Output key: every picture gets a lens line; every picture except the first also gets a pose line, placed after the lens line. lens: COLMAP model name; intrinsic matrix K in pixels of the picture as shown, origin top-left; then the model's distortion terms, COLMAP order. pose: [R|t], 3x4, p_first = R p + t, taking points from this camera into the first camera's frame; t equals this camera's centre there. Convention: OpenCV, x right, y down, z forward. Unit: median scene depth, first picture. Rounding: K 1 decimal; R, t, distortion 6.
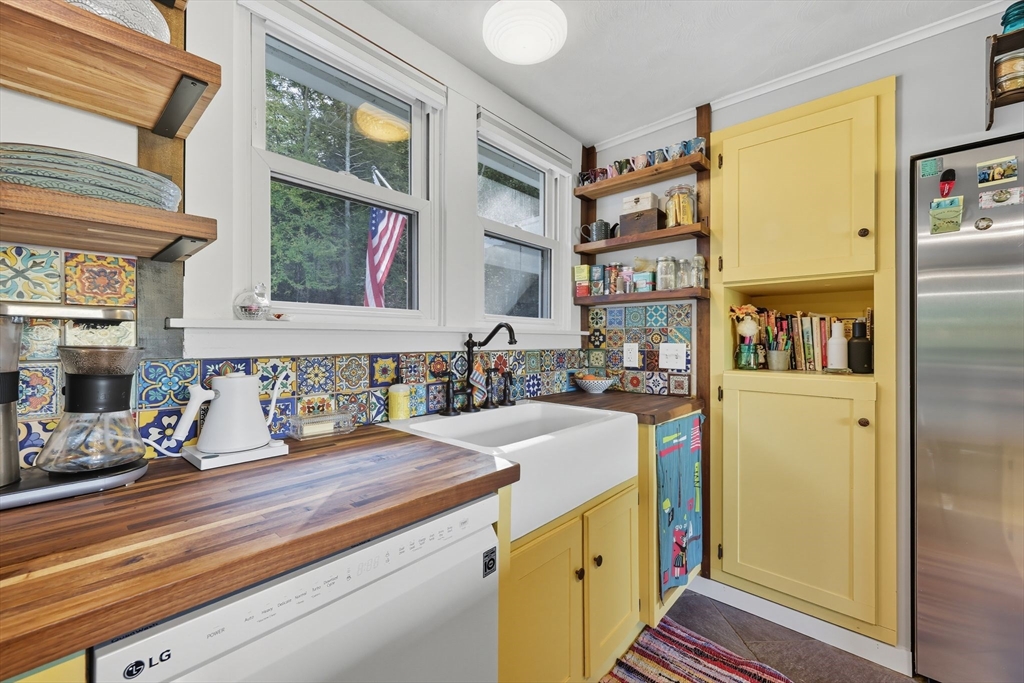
lens RADIAL K [[414.4, 0, 509.8], [0, 414.4, 337.8], [0, 0, 1]] dist [-0.001850, -0.000310]
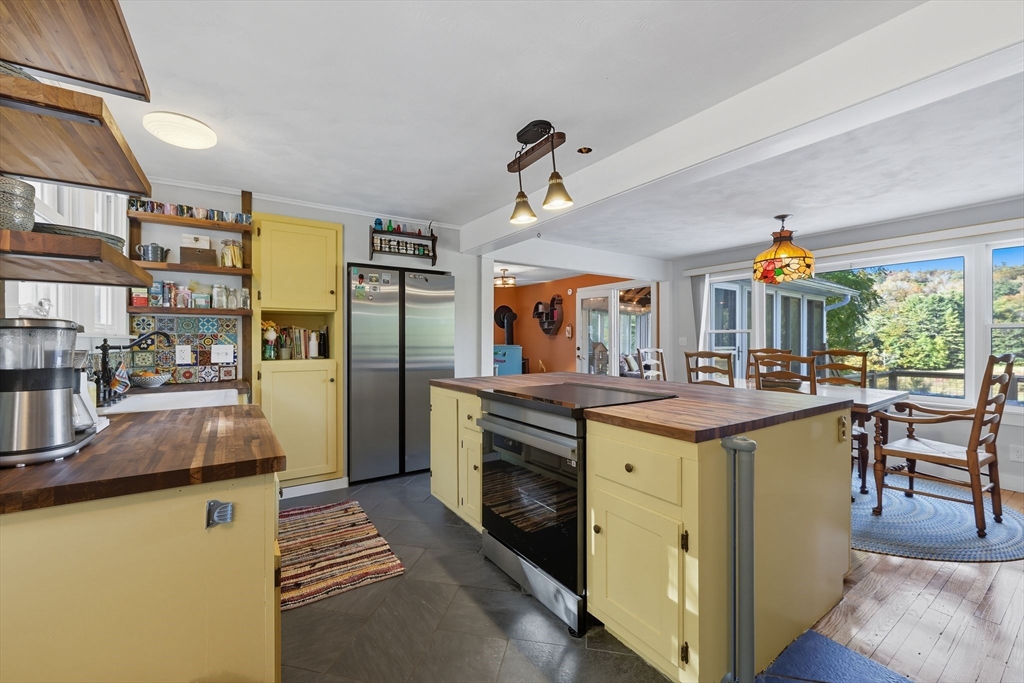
lens RADIAL K [[414.4, 0, 514.2], [0, 414.4, 339.0], [0, 0, 1]] dist [-0.001850, -0.000310]
pose [[0.237757, 0.000065, 0.971325, -0.795163], [0.000288, 1.000000, -0.000137, -0.006949], [-0.971325, 0.000312, 0.237757, -0.342408]]
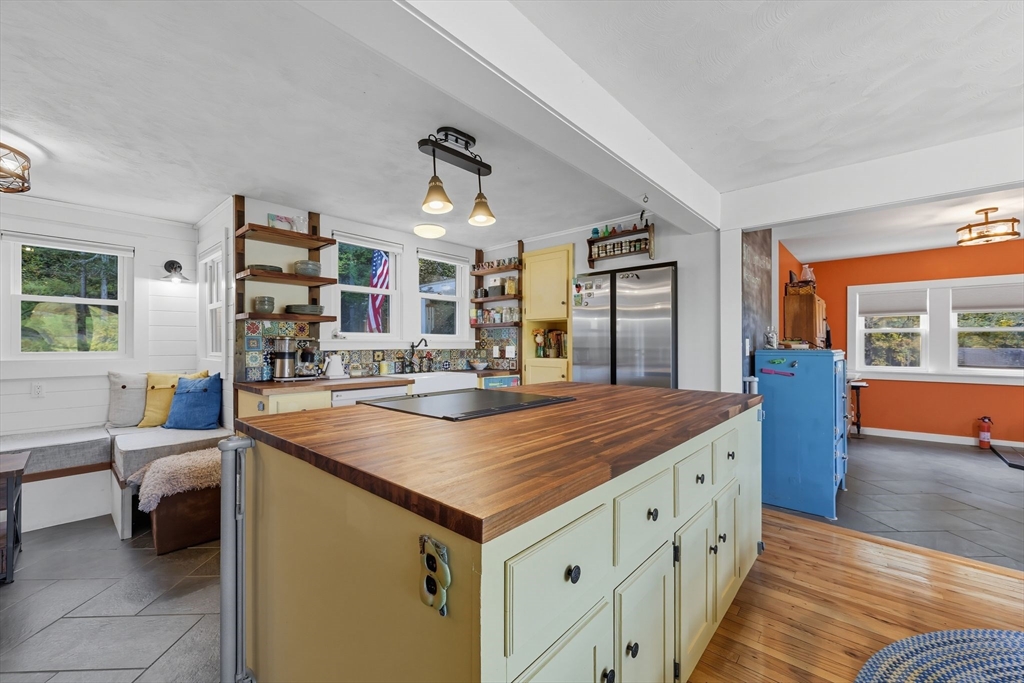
lens RADIAL K [[414.4, 0, 511.3], [0, 414.4, 342.4], [0, 0, 1]] dist [-0.001850, -0.000310]
pose [[0.999991, -0.004172, 0.000838, 0.410586], [0.004174, 0.999990, -0.001340, -0.003080], [-0.000833, 0.001343, 0.999999, -1.242712]]
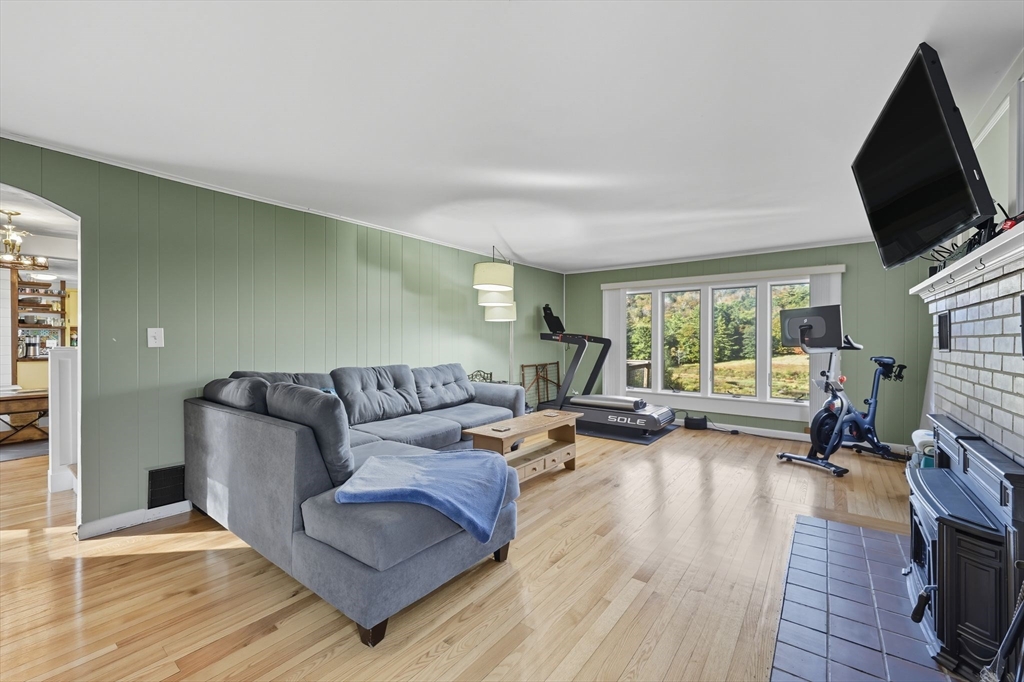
lens RADIAL K [[414.4, 0, 515.9], [0, 414.4, 339.9], [0, 0, 1]] dist [-0.001850, -0.000310]
pose [[-0.081457, -0.003632, 0.996670, -3.865719], [-0.003593, 0.999988, 0.003351, -0.018183], [-0.996670, -0.003308, -0.081469, -3.038506]]
